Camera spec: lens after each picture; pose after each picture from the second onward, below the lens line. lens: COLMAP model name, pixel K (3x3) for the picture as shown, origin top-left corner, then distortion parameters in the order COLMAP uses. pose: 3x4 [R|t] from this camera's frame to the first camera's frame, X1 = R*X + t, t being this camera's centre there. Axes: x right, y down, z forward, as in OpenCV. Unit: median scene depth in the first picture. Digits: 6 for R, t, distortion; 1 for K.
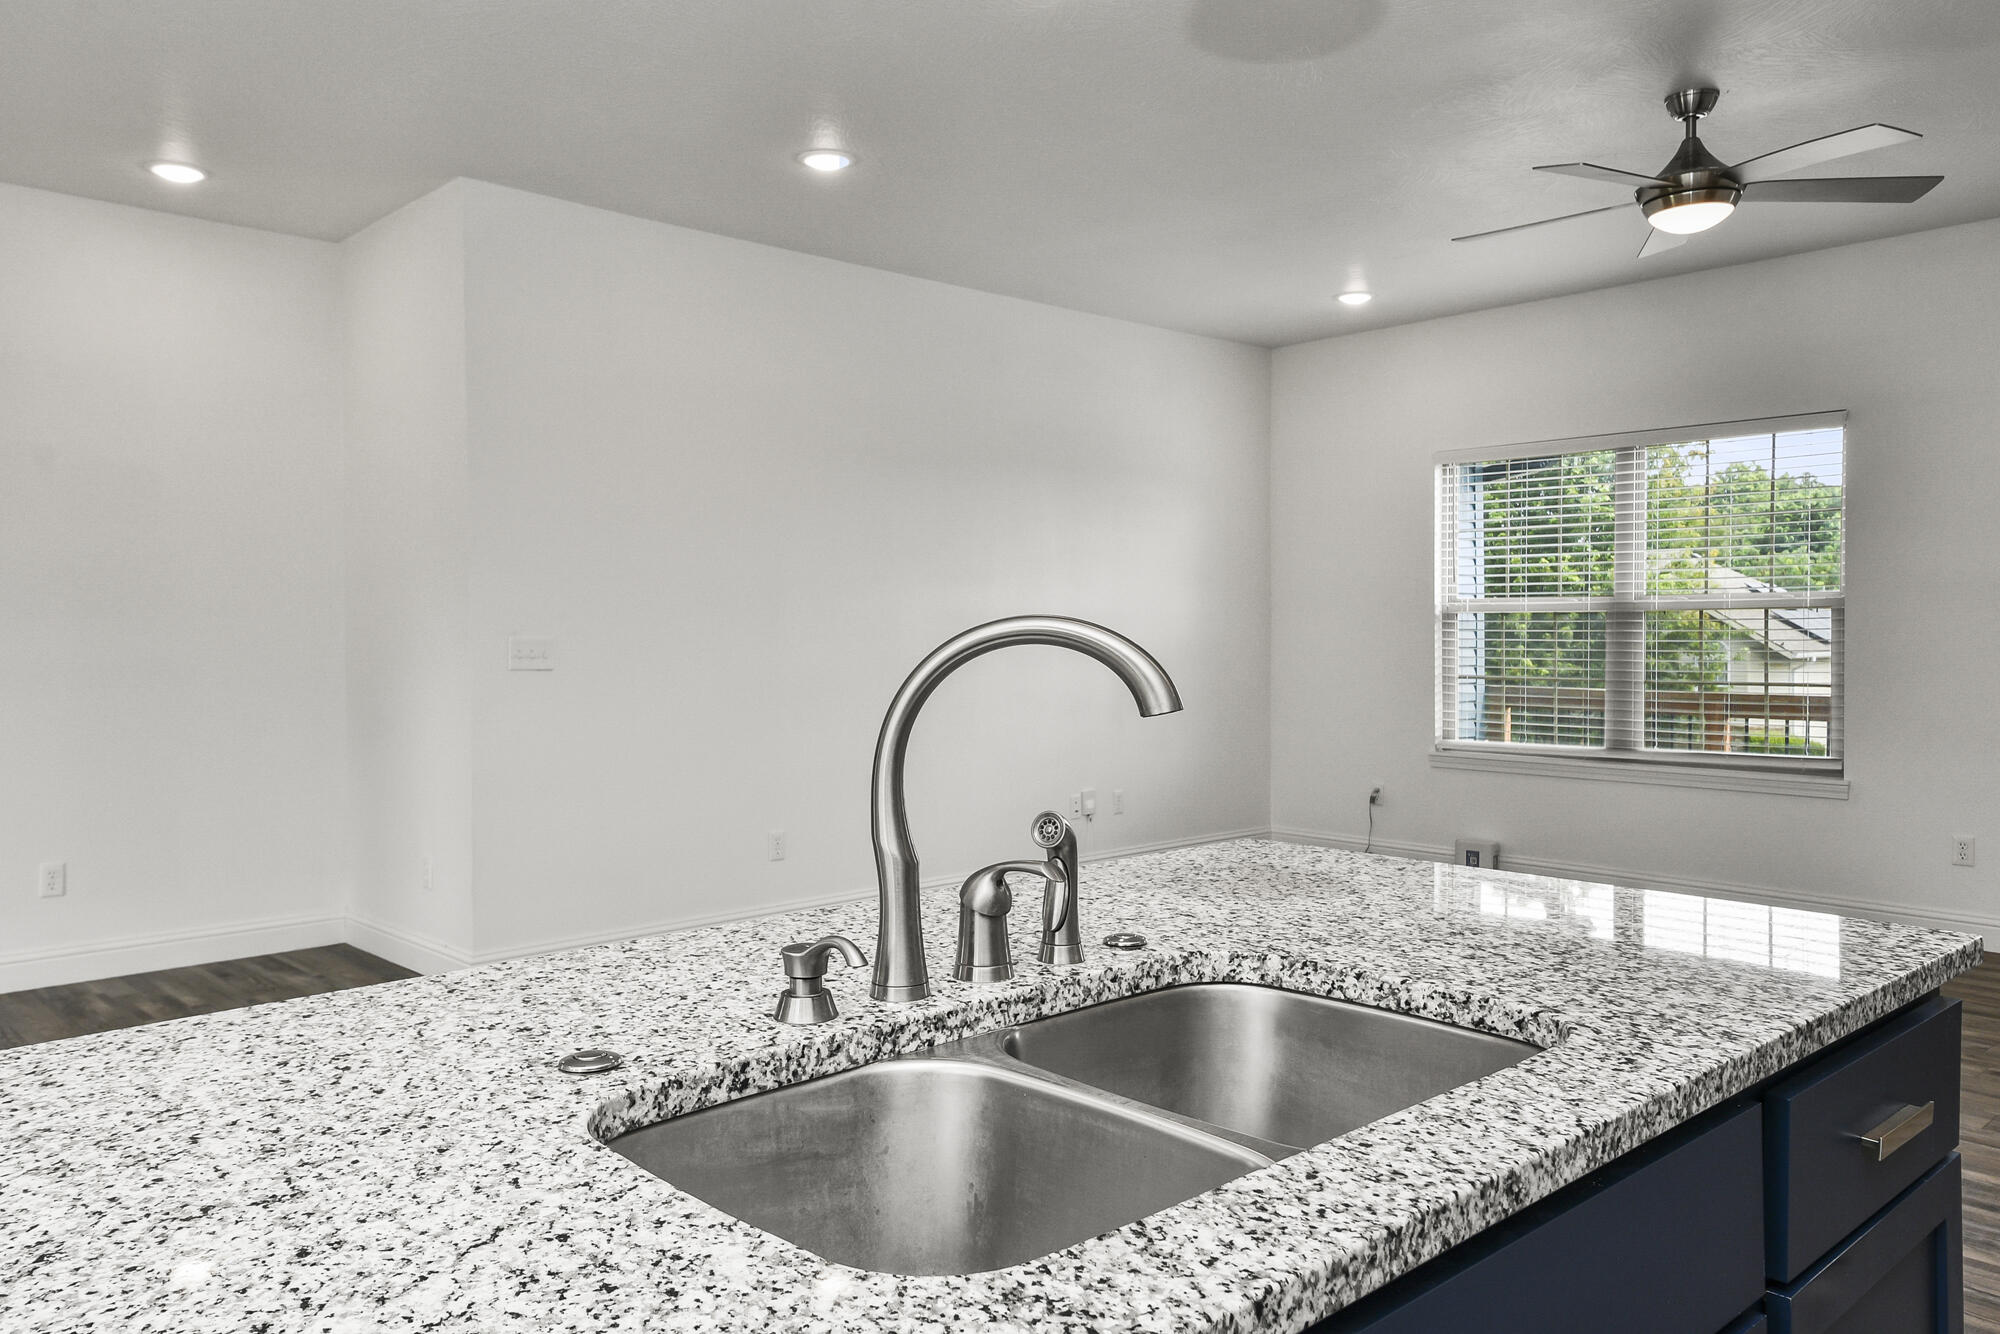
lens RADIAL K [[1489.5, 0, 1011.2], [0, 1489.5, 644.0], [0, 0, 1]] dist [0.060025, -0.002267]
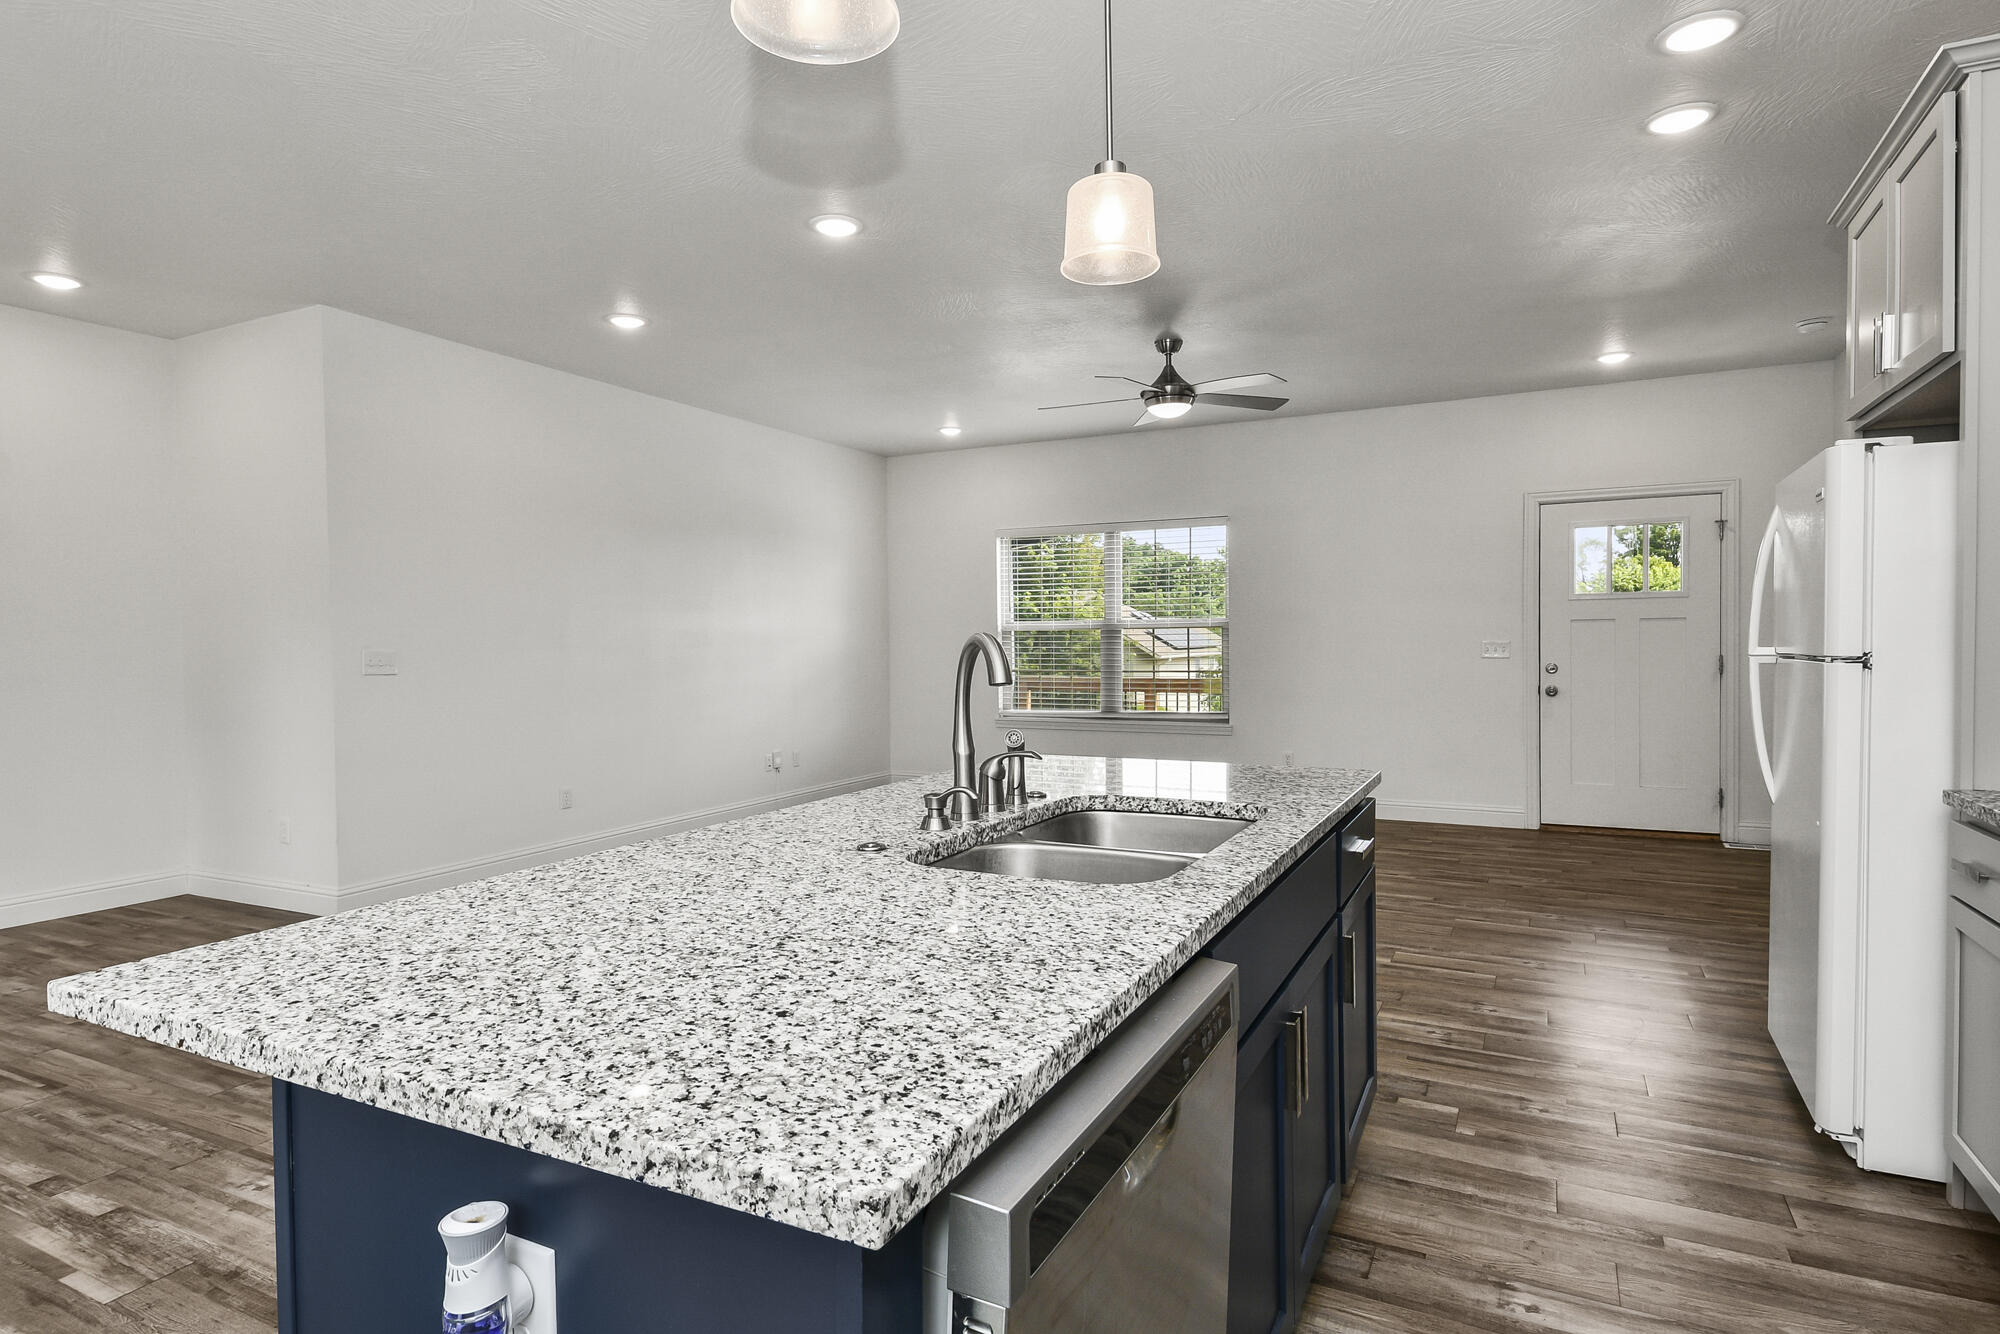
lens RADIAL K [[1058.2, 0, 992.6], [0, 1058.2, 654.4], [0, 0, 1]] dist [0.014315, -0.000830]
pose [[0.946533, -0.009660, 0.322462, -0.122829], [0.009322, 0.999953, 0.002591, 0.001778], [-0.322472, 0.000553, 0.946579, -0.092241]]
